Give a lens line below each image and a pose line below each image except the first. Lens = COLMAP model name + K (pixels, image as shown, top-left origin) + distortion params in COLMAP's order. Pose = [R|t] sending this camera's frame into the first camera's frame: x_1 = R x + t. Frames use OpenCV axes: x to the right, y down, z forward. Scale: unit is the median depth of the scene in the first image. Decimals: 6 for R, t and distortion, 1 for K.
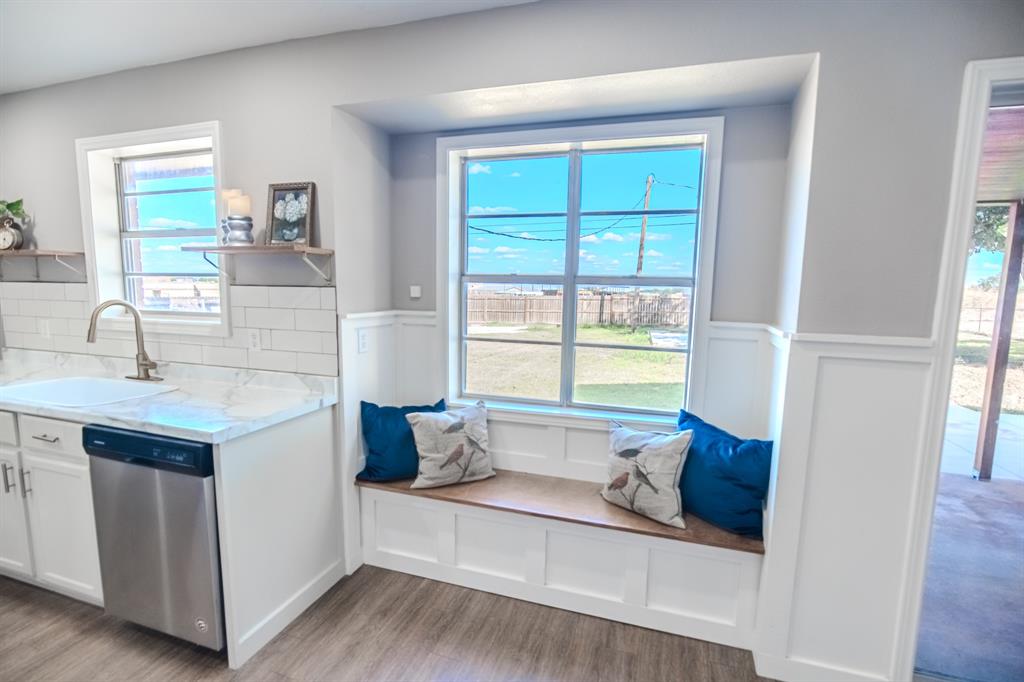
lens RADIAL K [[477.5, 0, 517.3], [0, 477.5, 343.2], [0, 0, 1]] dist [-0.017253, 0.003438]
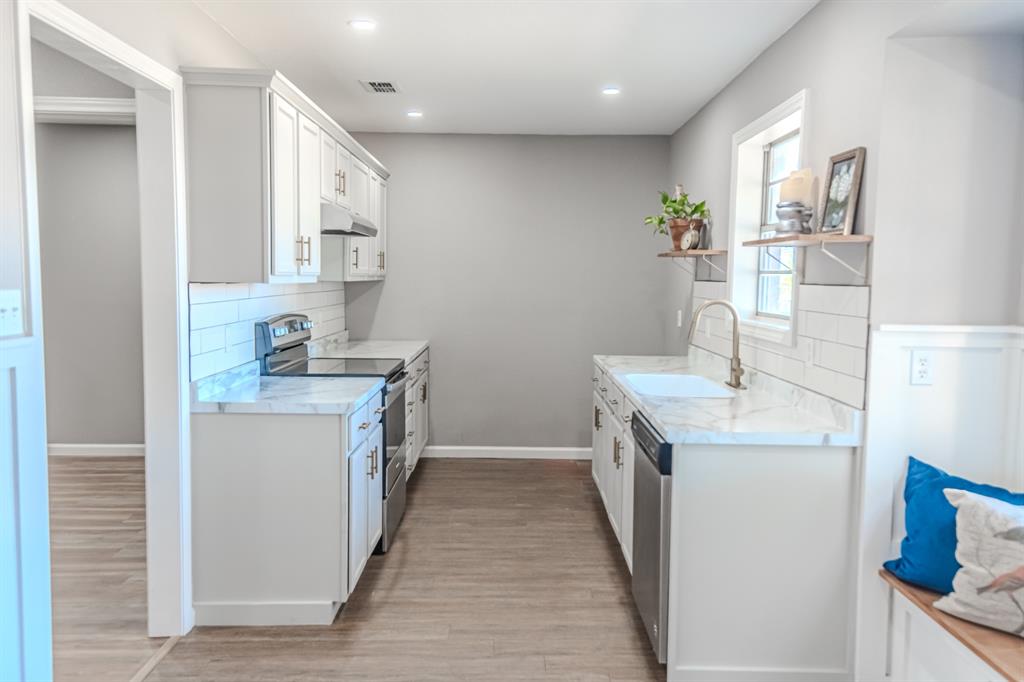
lens RADIAL K [[793.9, 0, 518.4], [0, 793.9, 343.2], [0, 0, 1]] dist [0.061338, 0.002669]
pose [[0.313002, 0.070766, -0.947112, 0.586126], [-0.120912, 0.992075, 0.034166, -0.008834], [0.942024, 0.103823, 0.319078, 0.109451]]
